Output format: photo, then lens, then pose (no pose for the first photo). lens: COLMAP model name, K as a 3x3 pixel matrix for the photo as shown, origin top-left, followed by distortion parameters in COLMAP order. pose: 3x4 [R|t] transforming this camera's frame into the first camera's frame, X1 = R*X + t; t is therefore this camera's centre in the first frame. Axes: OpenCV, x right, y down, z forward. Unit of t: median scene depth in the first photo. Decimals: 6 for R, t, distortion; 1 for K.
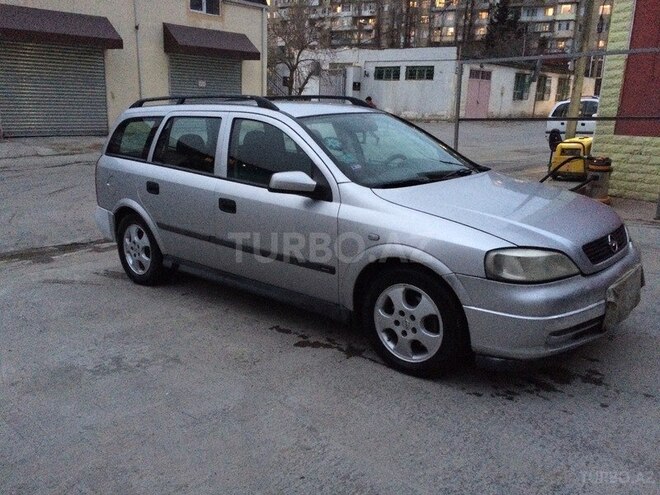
lens RADIAL K [[559.7, 0, 330.0], [0, 559.7, 247.5], [0, 0, 1]] dist [0.084007, -0.124544]
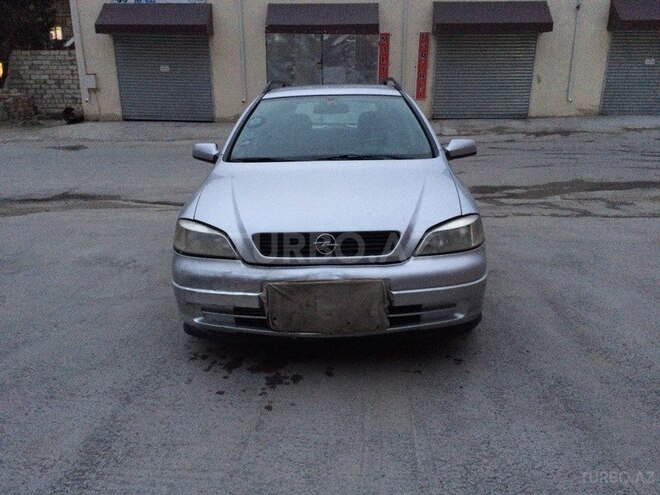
lens RADIAL K [[559.7, 0, 330.0], [0, 559.7, 247.5], [0, 0, 1]] dist [0.084007, -0.124544]
pose [[0.642723, 0.193398, -0.741286, 0.762521], [-0.173264, 0.979235, 0.105252, -0.063096], [0.746249, 0.060790, 0.662886, 0.281596]]
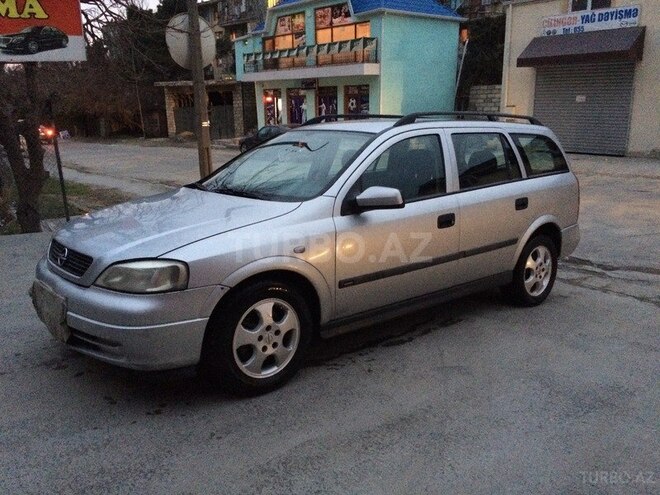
lens RADIAL K [[559.7, 0, 330.0], [0, 559.7, 247.5], [0, 0, 1]] dist [0.084007, -0.124544]
pose [[-0.153891, 0.207427, -0.966070, 0.927468], [-0.241490, 0.940171, 0.240335, -0.253421], [0.958123, 0.270282, -0.094593, 1.024785]]
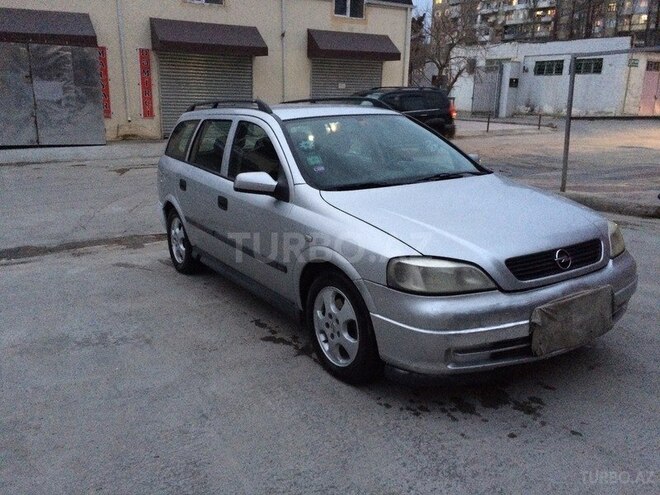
lens RADIAL K [[559.7, 0, 330.0], [0, 559.7, 247.5], [0, 0, 1]] dist [0.084007, -0.124544]
pose [[0.958785, 0.054983, -0.278762, 0.260343], [-0.054838, 0.998461, 0.008324, -0.008494], [0.278791, 0.007306, 0.960324, 0.025723]]
